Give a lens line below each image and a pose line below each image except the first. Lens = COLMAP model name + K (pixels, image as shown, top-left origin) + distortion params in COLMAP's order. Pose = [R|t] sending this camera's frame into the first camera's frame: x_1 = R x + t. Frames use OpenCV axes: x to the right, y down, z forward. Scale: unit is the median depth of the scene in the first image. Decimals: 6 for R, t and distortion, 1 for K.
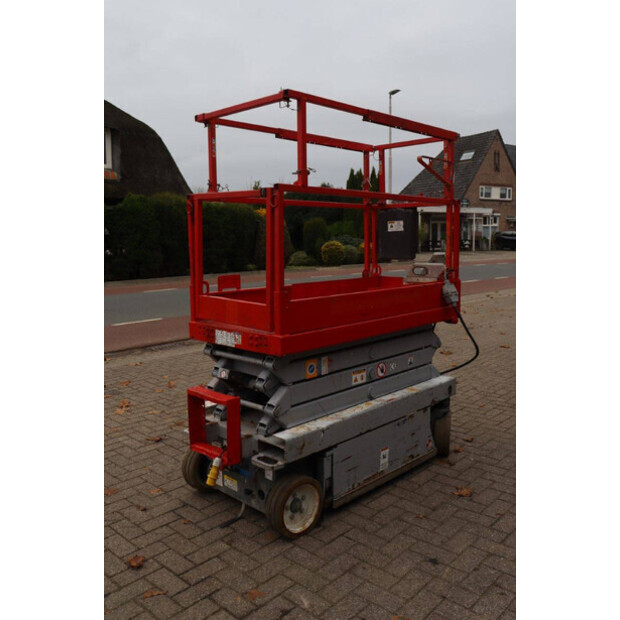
lens RADIAL K [[546.3, 0, 310.0], [0, 546.3, 310.0], [0, 0, 1]] dist [-0.069409, 0.006550]
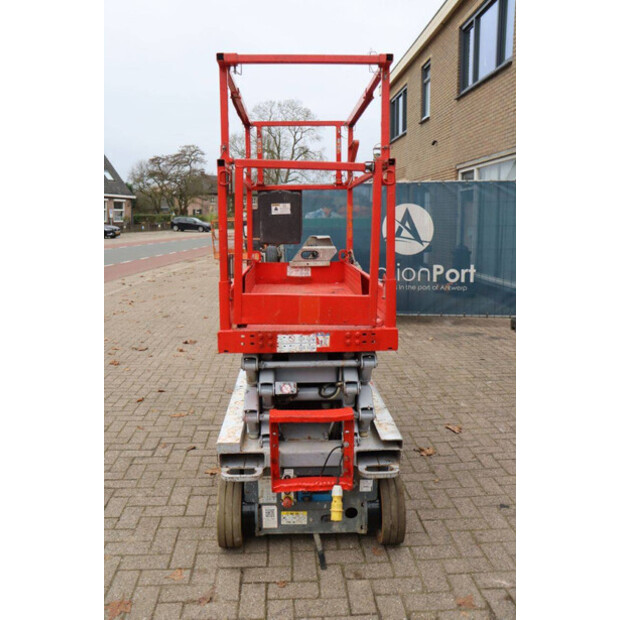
lens RADIAL K [[548.7, 0, 310.0], [0, 548.7, 310.0], [0, 0, 1]] dist [-0.068535, 0.024189]
pose [[0.696037, -0.103787, 0.710465, -0.717323], [0.086104, 0.994422, 0.060913, -0.045103], [-0.712824, 0.018777, 0.701092, 0.417155]]
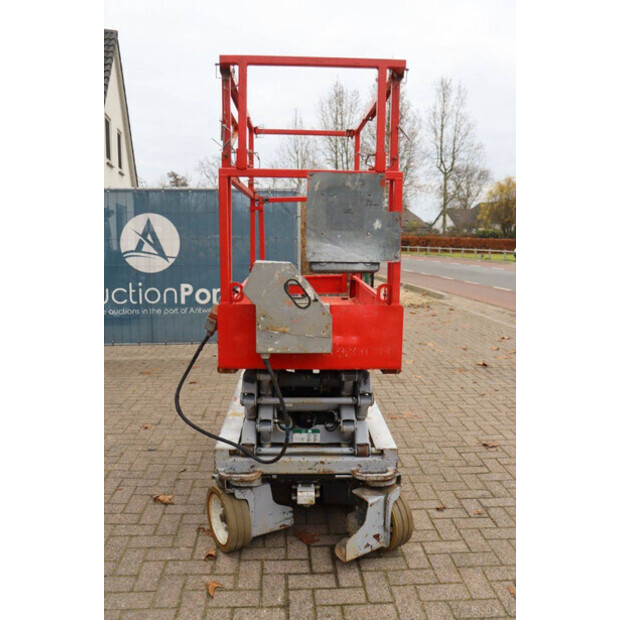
lens RADIAL K [[546.3, 0, 310.0], [0, 546.3, 310.0], [0, 0, 1]] dist [-0.069409, 0.006550]
pose [[-0.693192, 0.107923, -0.712627, 0.826361], [-0.085328, 0.969485, 0.229823, -0.254575], [0.715684, 0.220118, -0.662830, 1.928736]]
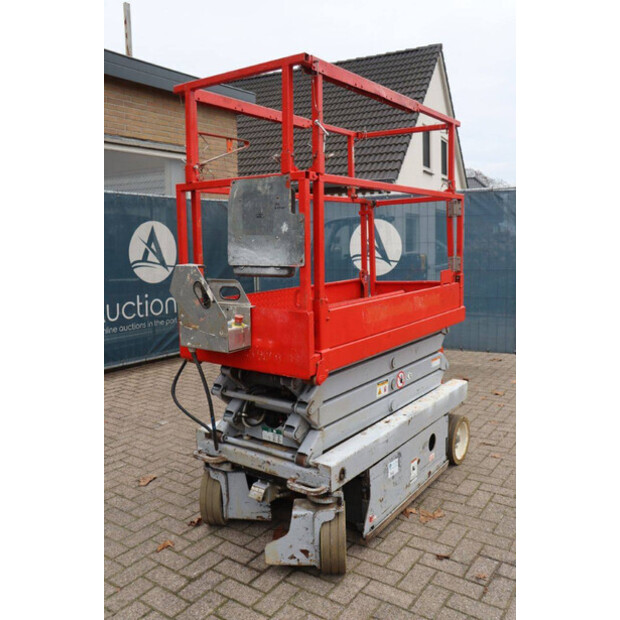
lens RADIAL K [[546.3, 0, 310.0], [0, 546.3, 310.0], [0, 0, 1]] dist [-0.069409, 0.006550]
pose [[-0.989652, 0.054095, -0.132900, 0.263950], [0.019988, 0.969155, 0.245638, -0.276706], [0.142089, 0.240440, -0.960208, 2.216118]]
